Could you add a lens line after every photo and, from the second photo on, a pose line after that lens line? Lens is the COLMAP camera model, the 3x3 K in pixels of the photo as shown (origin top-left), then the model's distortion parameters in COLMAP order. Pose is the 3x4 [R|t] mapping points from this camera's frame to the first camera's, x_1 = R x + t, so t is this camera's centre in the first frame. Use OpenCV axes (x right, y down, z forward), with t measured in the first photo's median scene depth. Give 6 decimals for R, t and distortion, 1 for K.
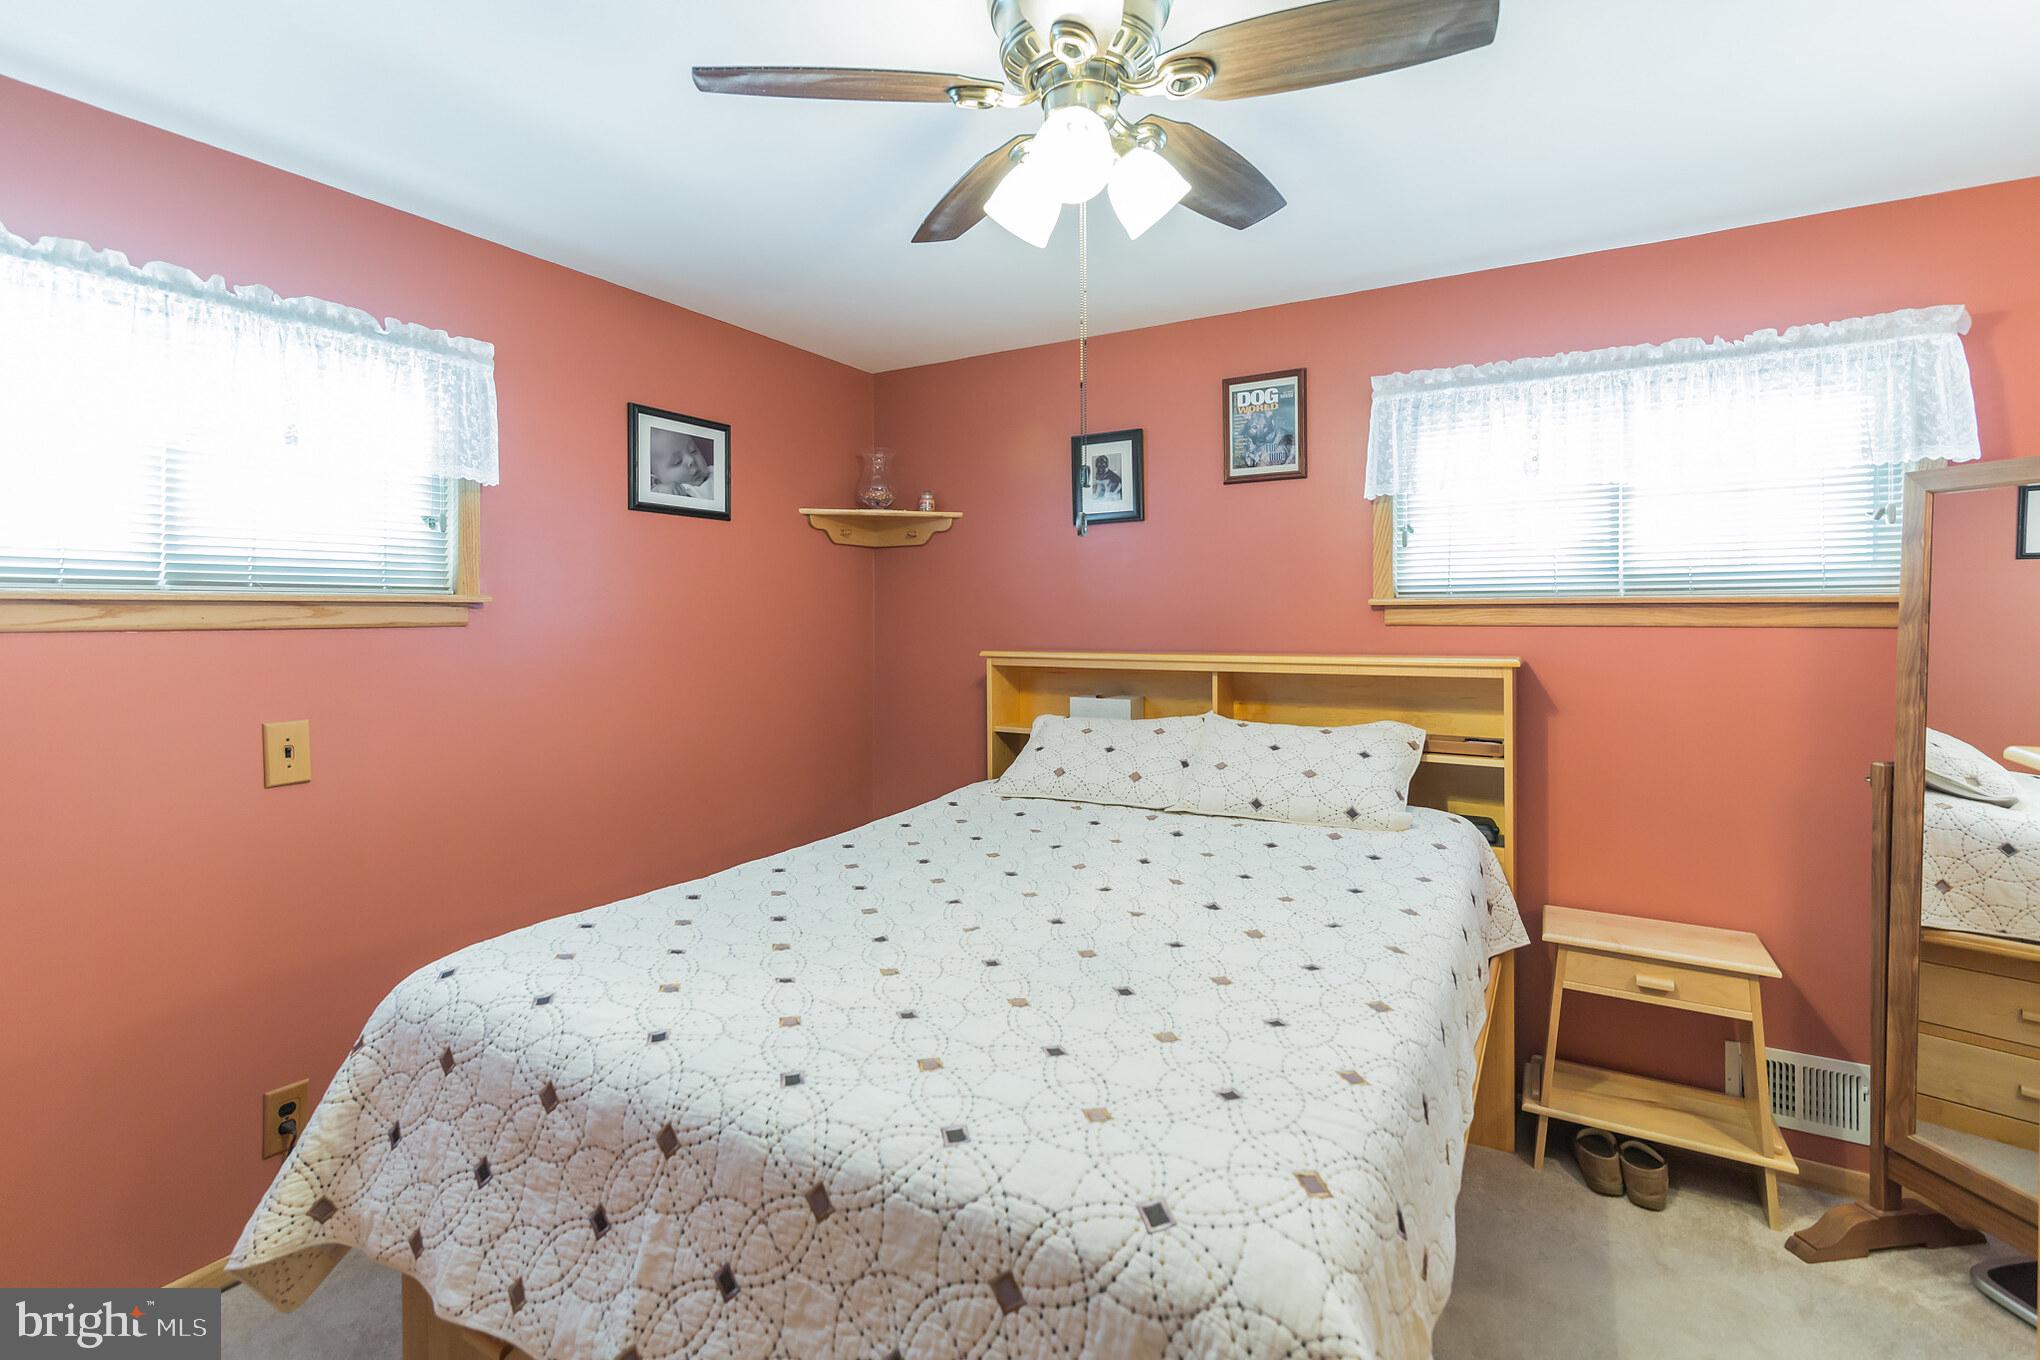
lens RADIAL K [[918.9, 0, 1024.4], [0, 918.9, 620.5], [0, 0, 1]] dist [0.001956, -0.001158]
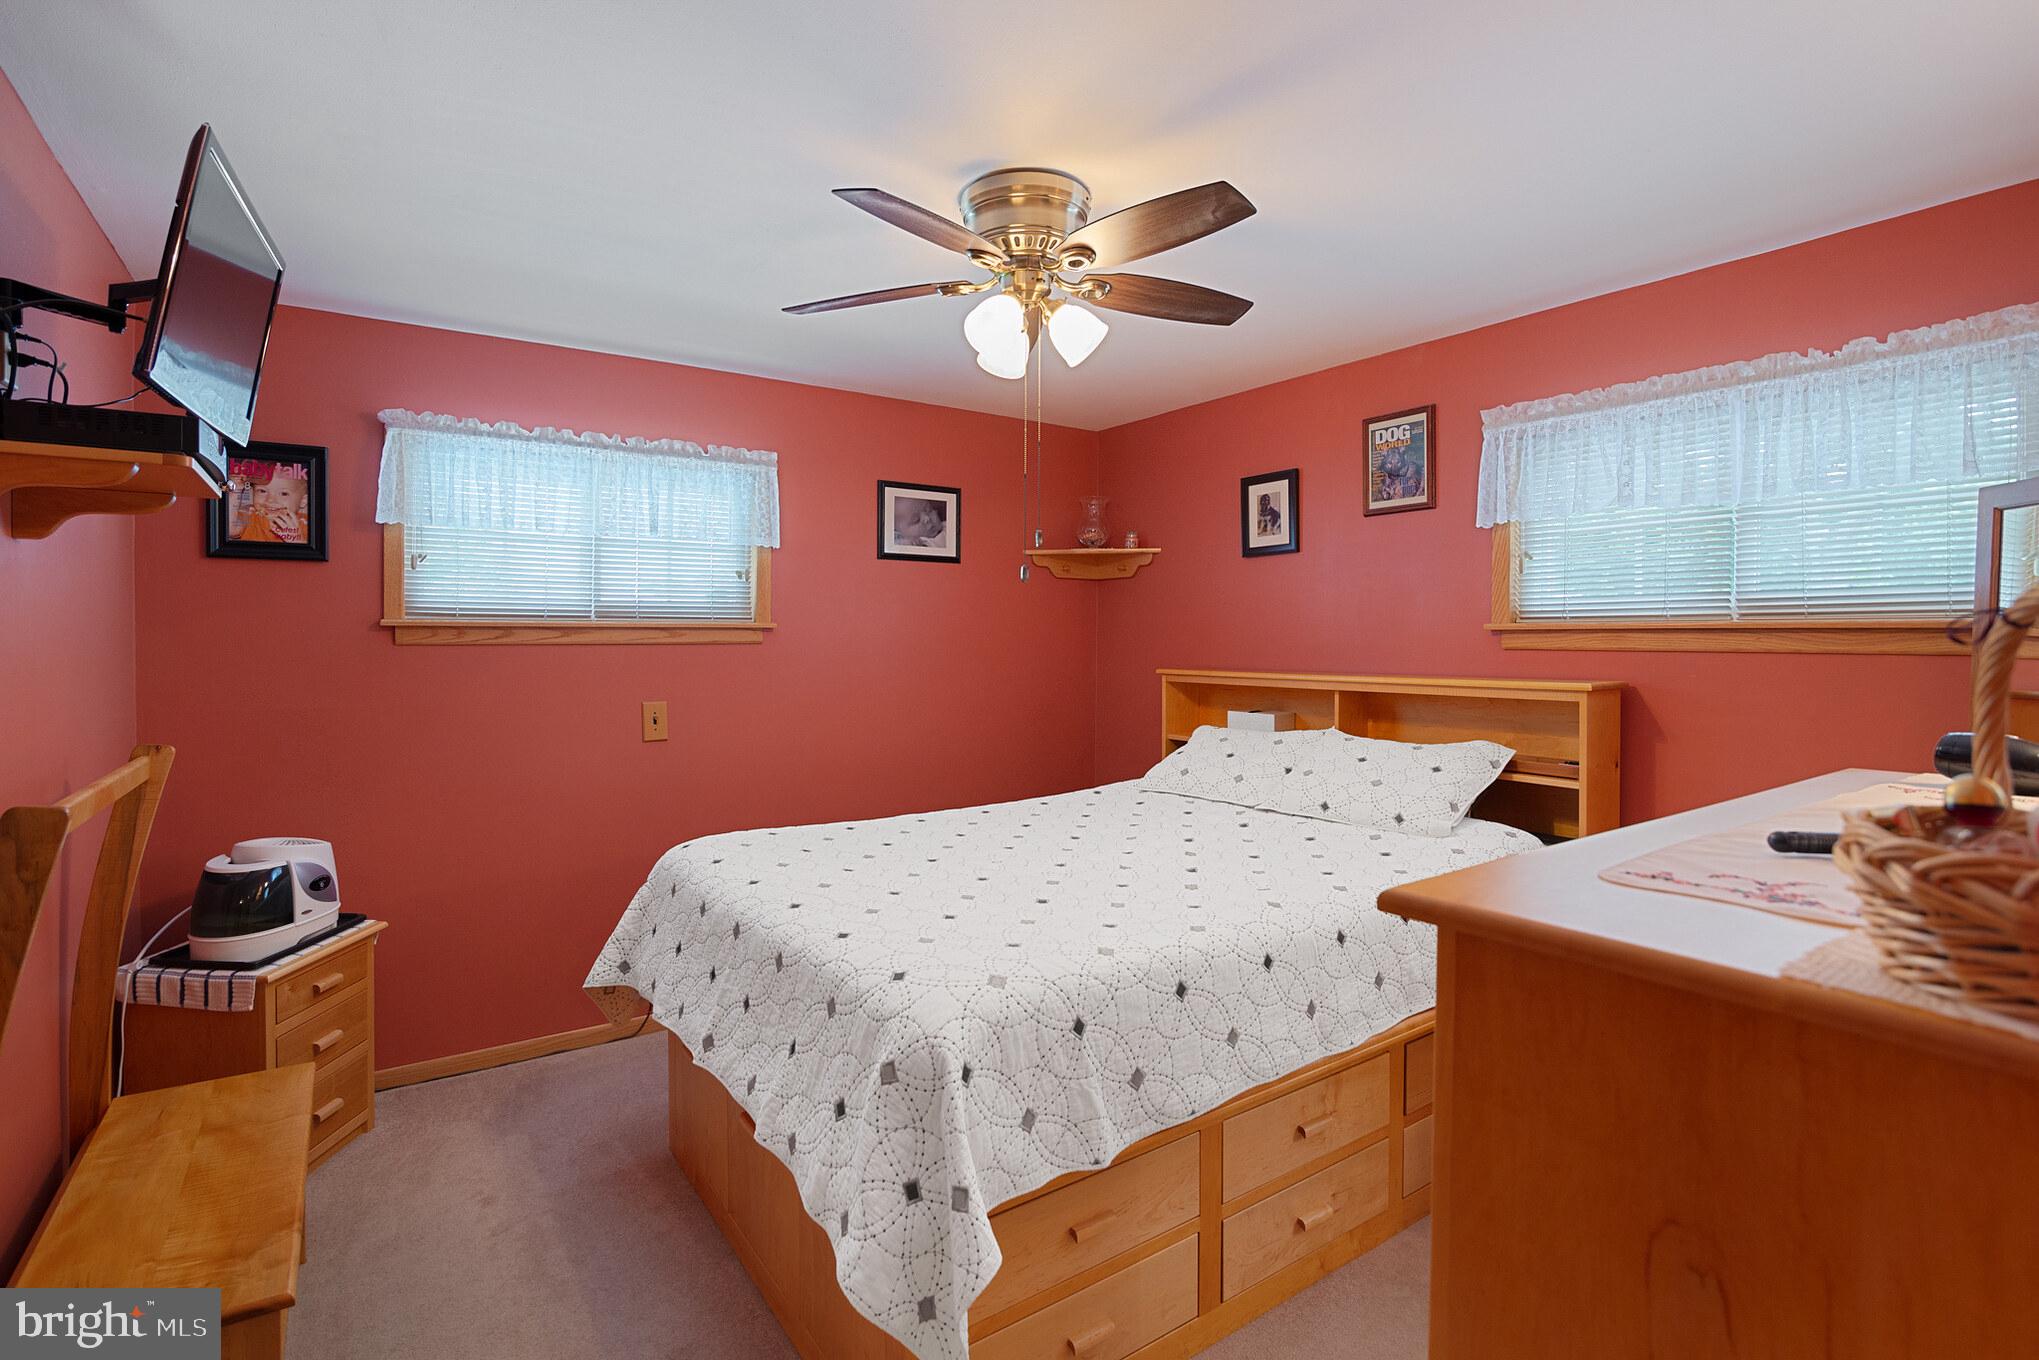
lens RADIAL K [[961.8, 0, 1063.0], [0, 961.8, 641.4], [0, 0, 1]] dist [-0.018665, -0.000003]
pose [[0.916720, 0.005489, -0.399492, 0.384409], [-0.006351, 0.999979, -0.000834, 0.000309], [0.399479, 0.003302, 0.916736, -0.187056]]
